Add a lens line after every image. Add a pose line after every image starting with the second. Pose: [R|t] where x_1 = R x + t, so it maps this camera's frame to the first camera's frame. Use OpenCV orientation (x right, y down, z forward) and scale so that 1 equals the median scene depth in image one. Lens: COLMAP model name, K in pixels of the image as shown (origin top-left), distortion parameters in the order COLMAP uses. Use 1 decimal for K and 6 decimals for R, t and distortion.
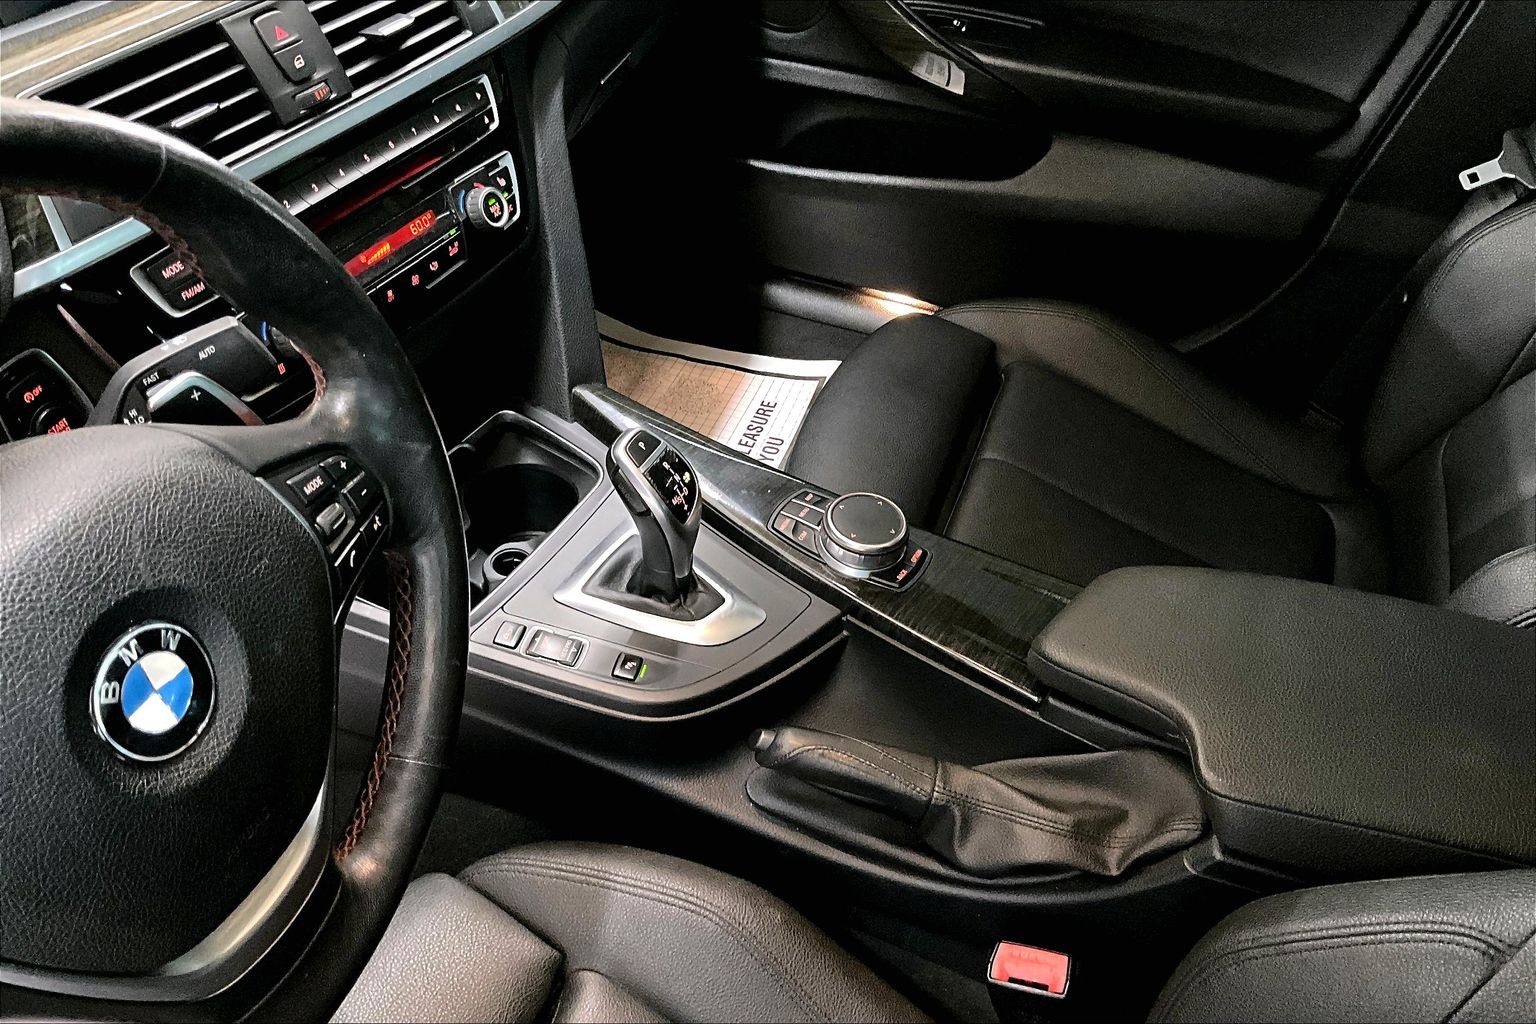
lens RADIAL K [[1288.4, 0, 741.7], [0, 1288.4, 526.7], [0, 0, 1]] dist [0.136512, -0.328098]
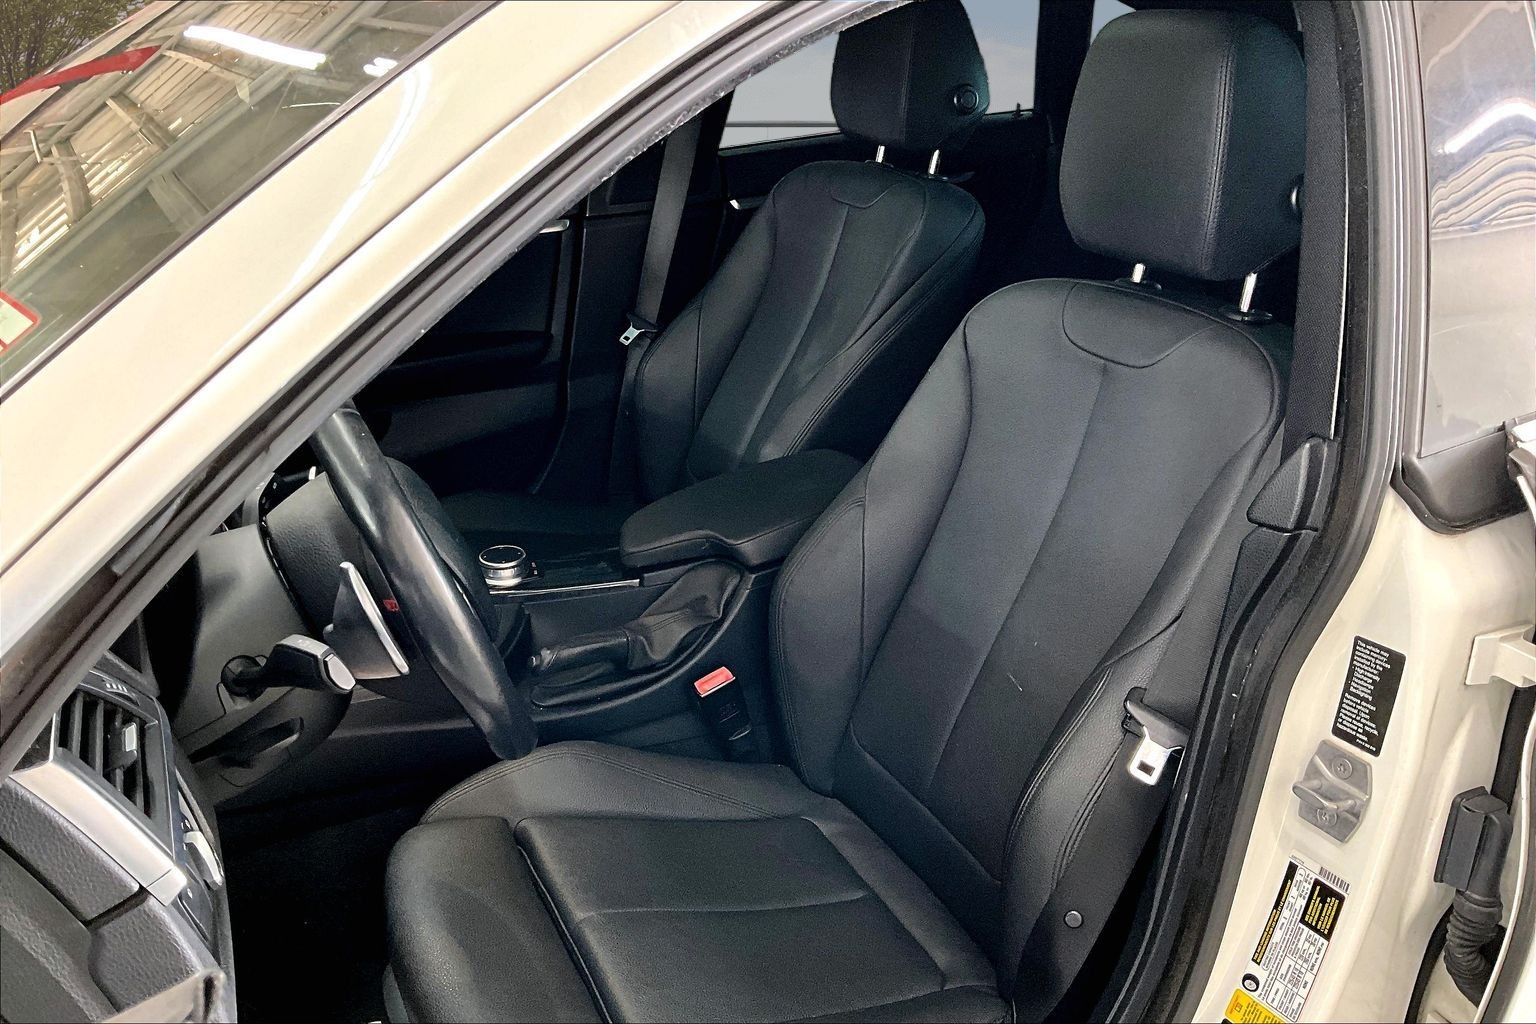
lens RADIAL K [[1288.4, 0, 741.7], [0, 1288.4, 526.7], [0, 0, 1]] dist [0.136512, -0.328098]
pose [[0.693225, -0.366825, 0.620386, -0.810336], [0.542445, 0.832322, -0.113993, 0.363789], [-0.474545, 0.415548, 0.775969, -0.575678]]
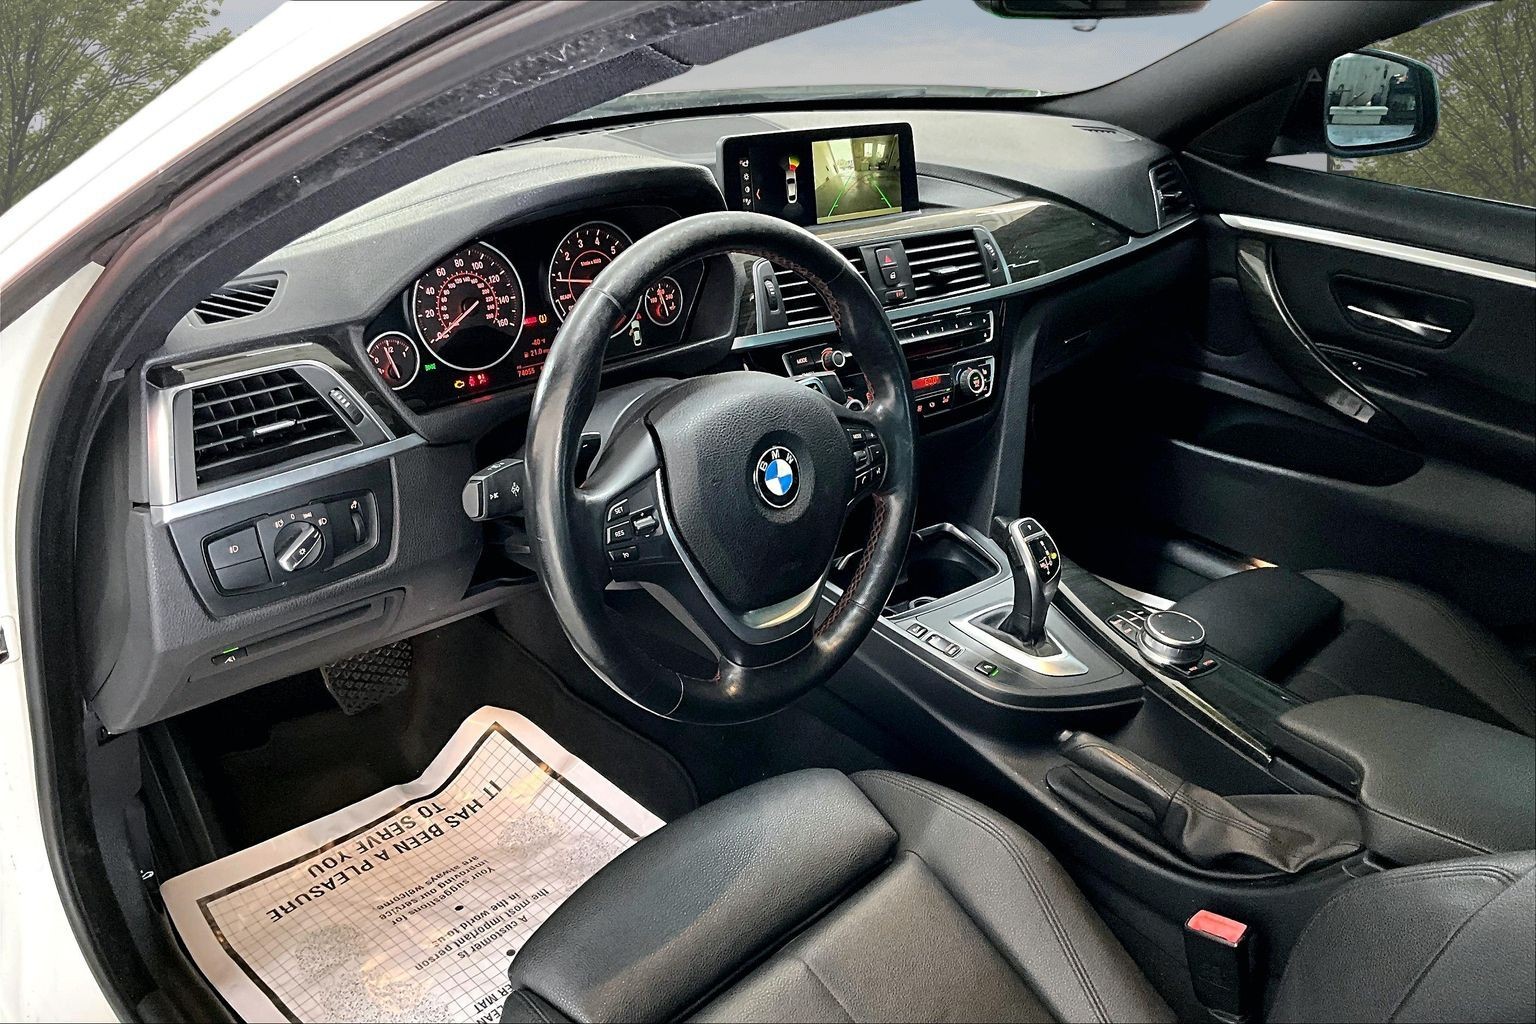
lens RADIAL K [[1289.5, 0, 736.7], [0, 1289.5, 515.8], [0, 0, 1]] dist [0.063721, -0.003155]
pose [[0.913557, 0.203178, -0.352325, 0.144092], [-0.291268, 0.931449, -0.218094, 0.359641], [0.283861, 0.301862, 0.910111, -0.523706]]
